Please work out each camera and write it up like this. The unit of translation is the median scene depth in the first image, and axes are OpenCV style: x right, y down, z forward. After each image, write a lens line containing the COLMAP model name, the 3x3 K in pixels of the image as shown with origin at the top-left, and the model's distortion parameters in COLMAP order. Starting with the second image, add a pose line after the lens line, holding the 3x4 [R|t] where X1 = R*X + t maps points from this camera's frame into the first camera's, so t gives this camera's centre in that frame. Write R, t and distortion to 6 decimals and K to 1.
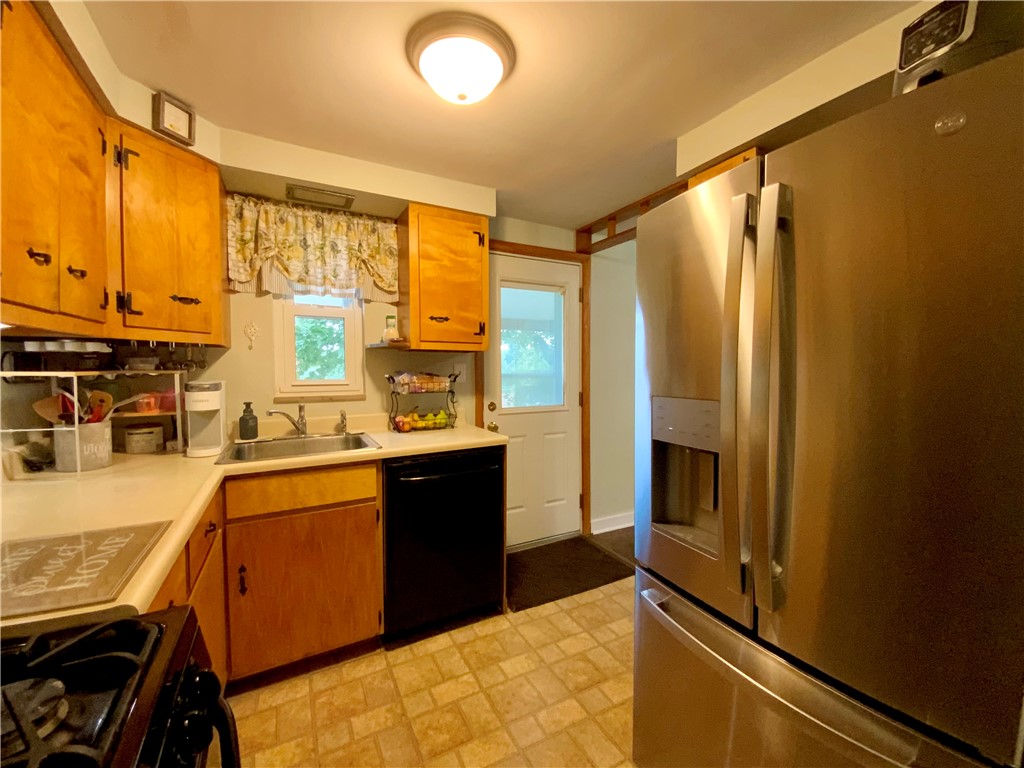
lens RADIAL K [[419.2, 0, 511.7], [0, 419.2, 380.6], [0, 0, 1]] dist [0.010957, -0.001268]
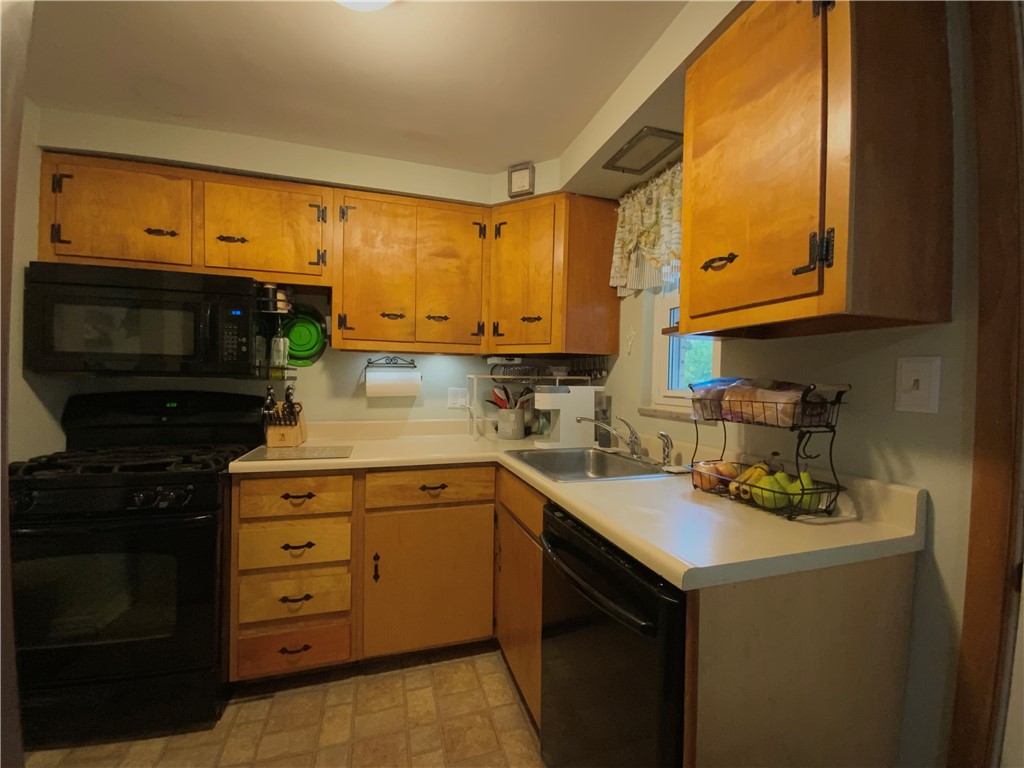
lens RADIAL K [[419.2, 0, 510.6], [0, 419.2, 385.9], [0, 0, 1]] dist [0.010957, -0.001268]
pose [[-0.191737, 0.007055, -0.981421, 0.453586], [-0.045523, 0.998834, 0.016074, -0.010826], [0.980390, 0.047759, -0.191192, 1.194822]]
